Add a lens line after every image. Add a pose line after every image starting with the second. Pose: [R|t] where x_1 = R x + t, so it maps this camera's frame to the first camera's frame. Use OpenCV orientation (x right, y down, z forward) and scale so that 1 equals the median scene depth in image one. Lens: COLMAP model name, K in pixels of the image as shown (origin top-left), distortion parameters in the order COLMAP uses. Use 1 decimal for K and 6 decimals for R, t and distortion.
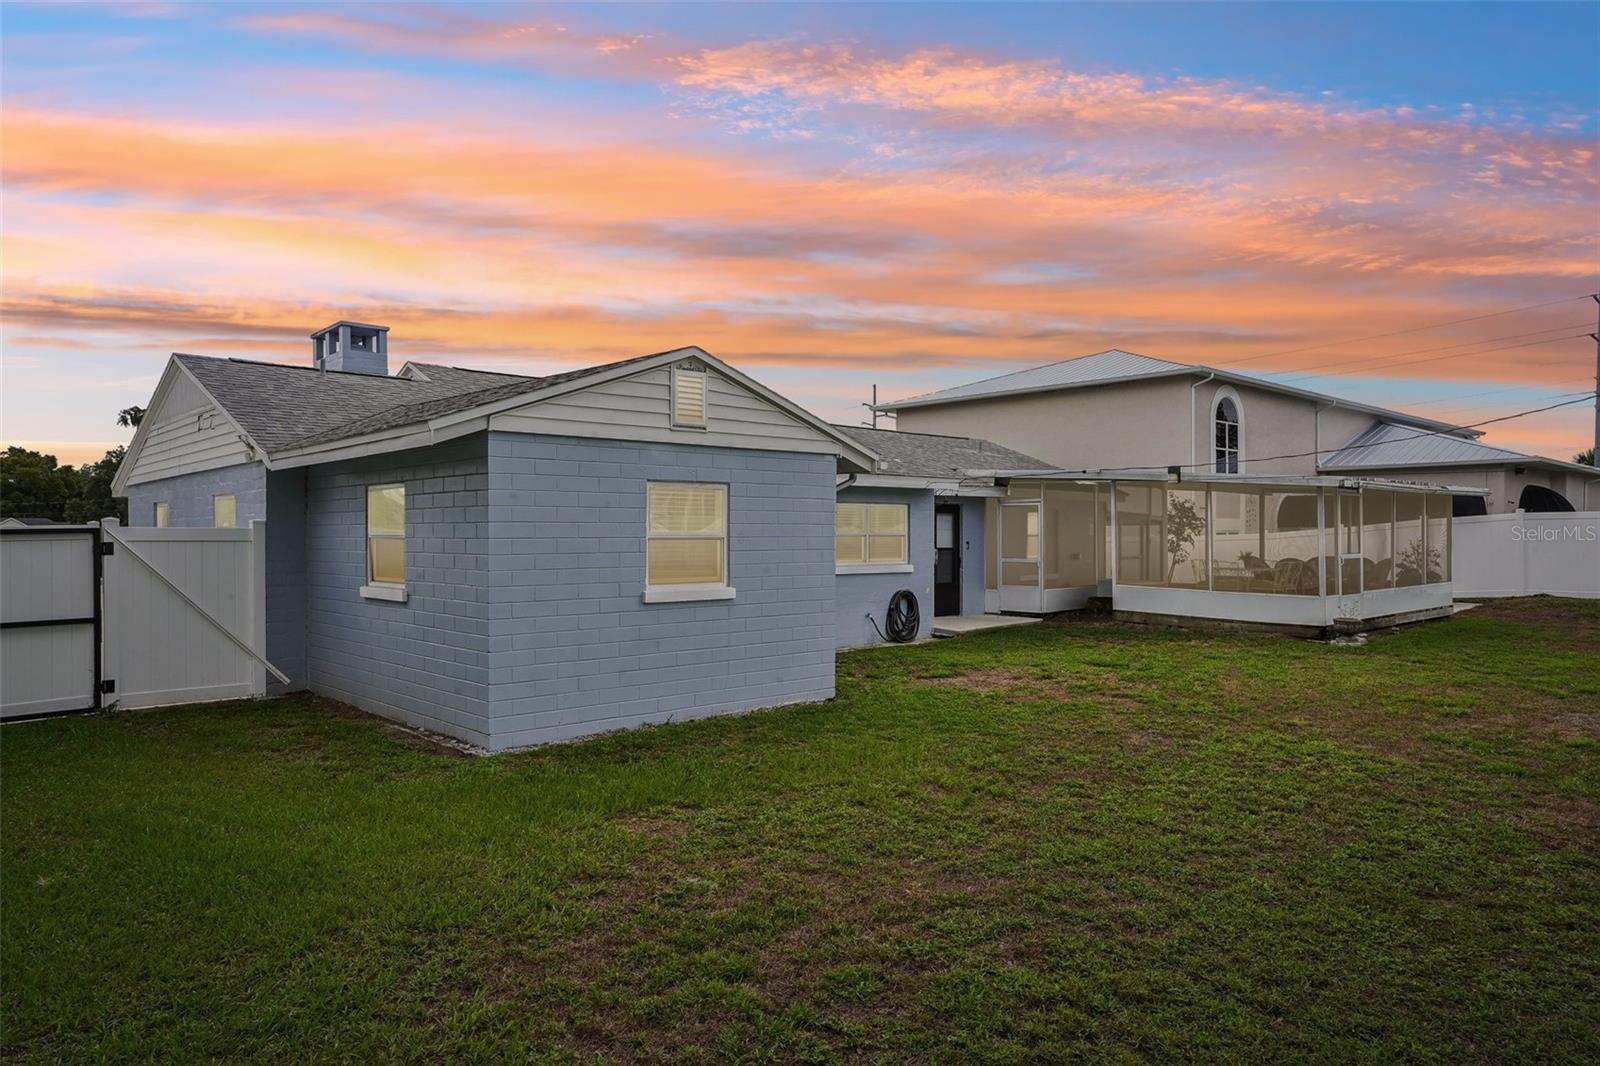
lens RADIAL K [[1017.7, 0, 773.9], [0, 1017.7, 536.3], [0, 0, 1]] dist [-0.002840, 0.009434]
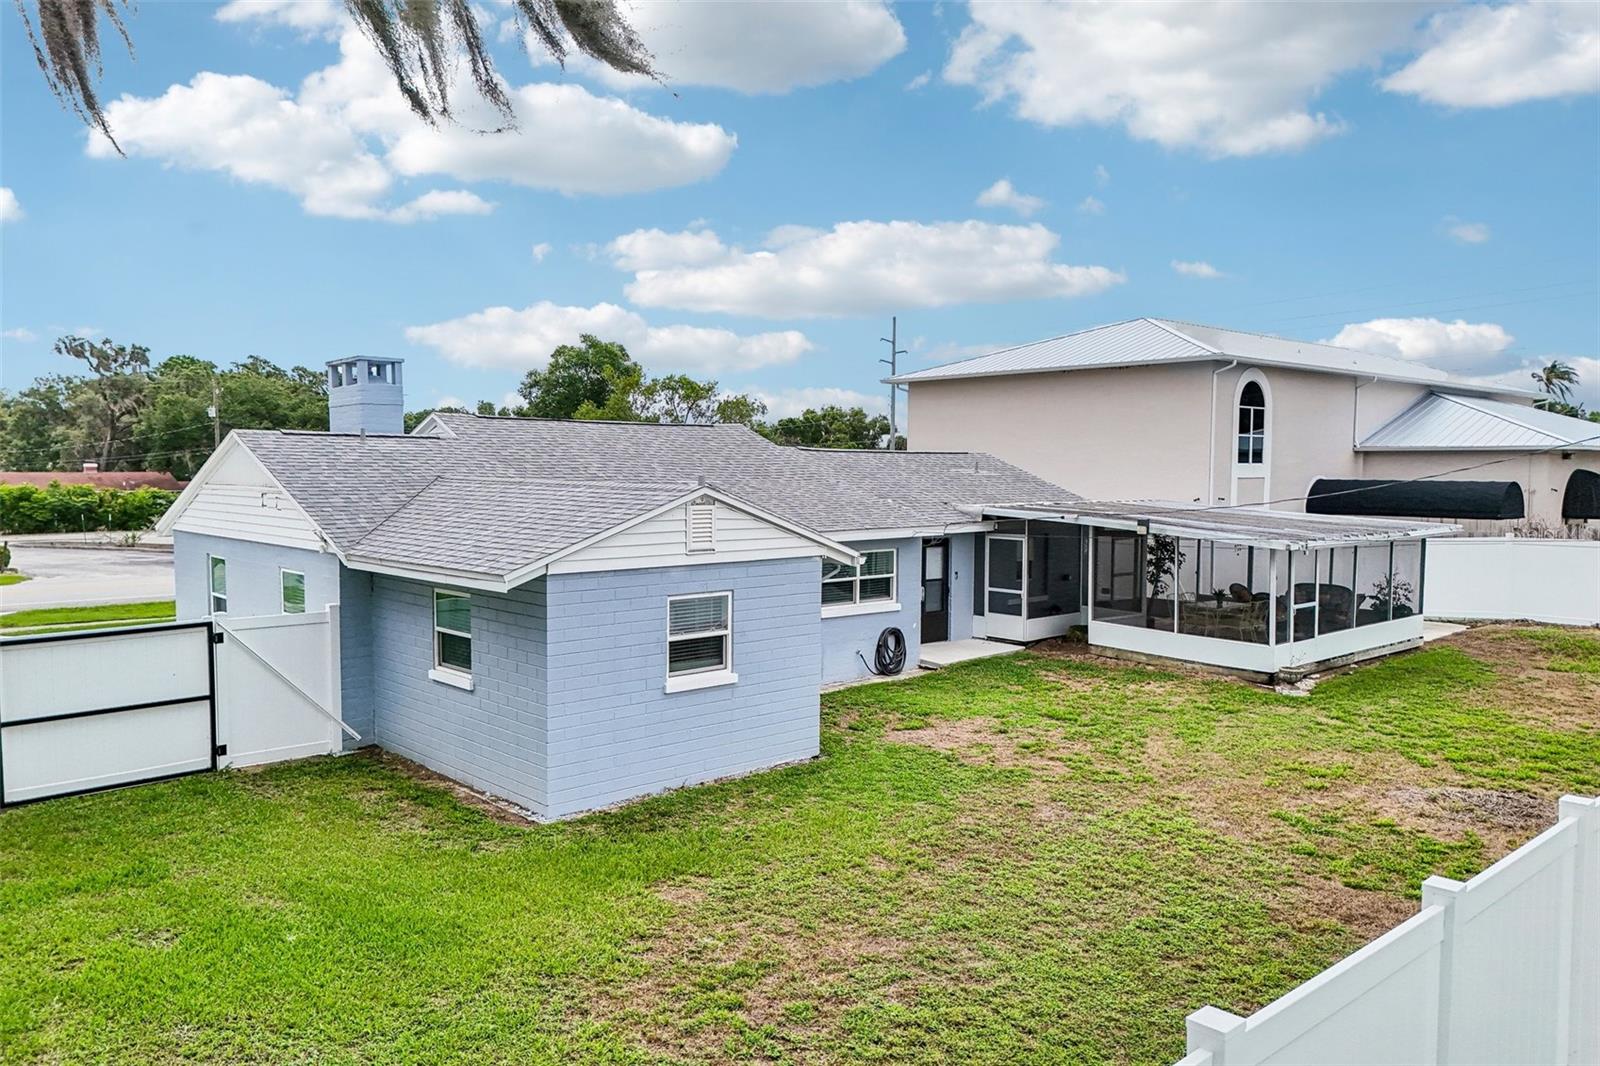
lens RADIAL K [[1165.4, 0, 791.8], [0, 1165.4, 549.4], [0, 0, 1]] dist [0.040243, -0.031242]
pose [[0.999872, 0.013279, 0.008875, 0.016756], [-0.013925, 0.996913, 0.077275, -0.256690], [-0.007821, -0.077389, 0.996970, -0.477873]]
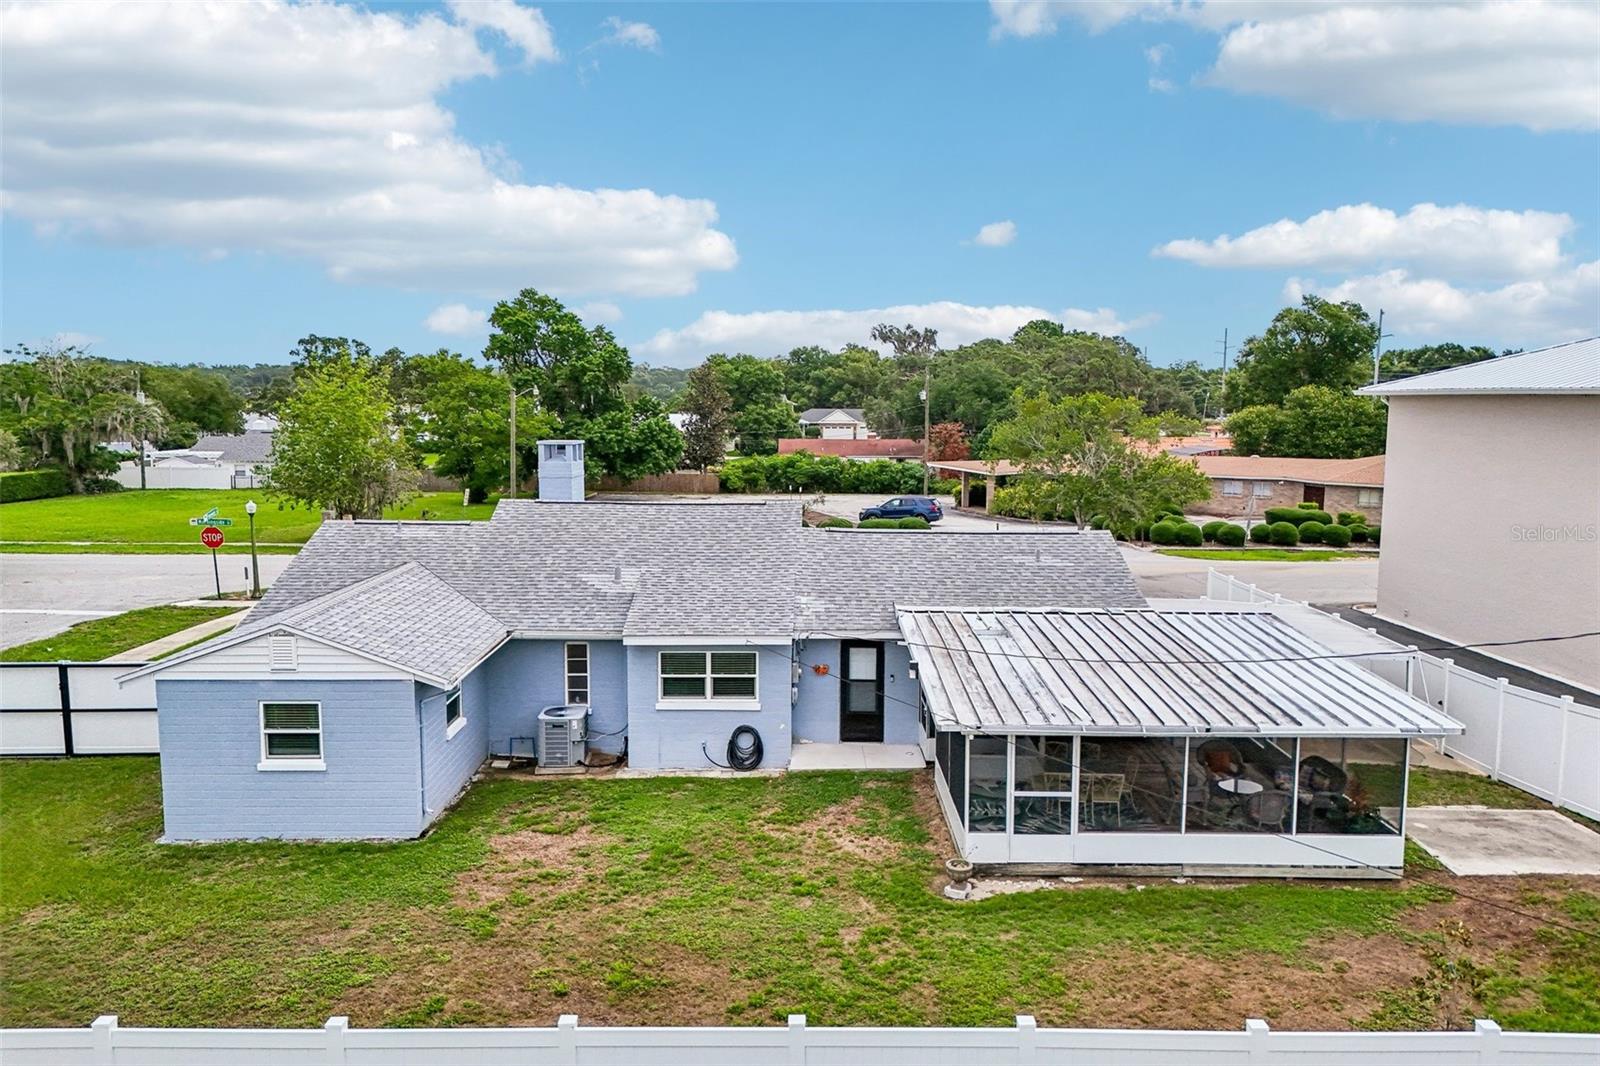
lens RADIAL K [[1165.4, 0, 813.4], [0, 1165.4, 535.1], [0, 0, 1]] dist [0.040243, -0.031242]
pose [[0.748139, 0.087711, -0.657719, 2.117642], [-0.005035, 0.991947, 0.126555, -0.670019], [0.663523, -0.091370, 0.742556, 0.208189]]
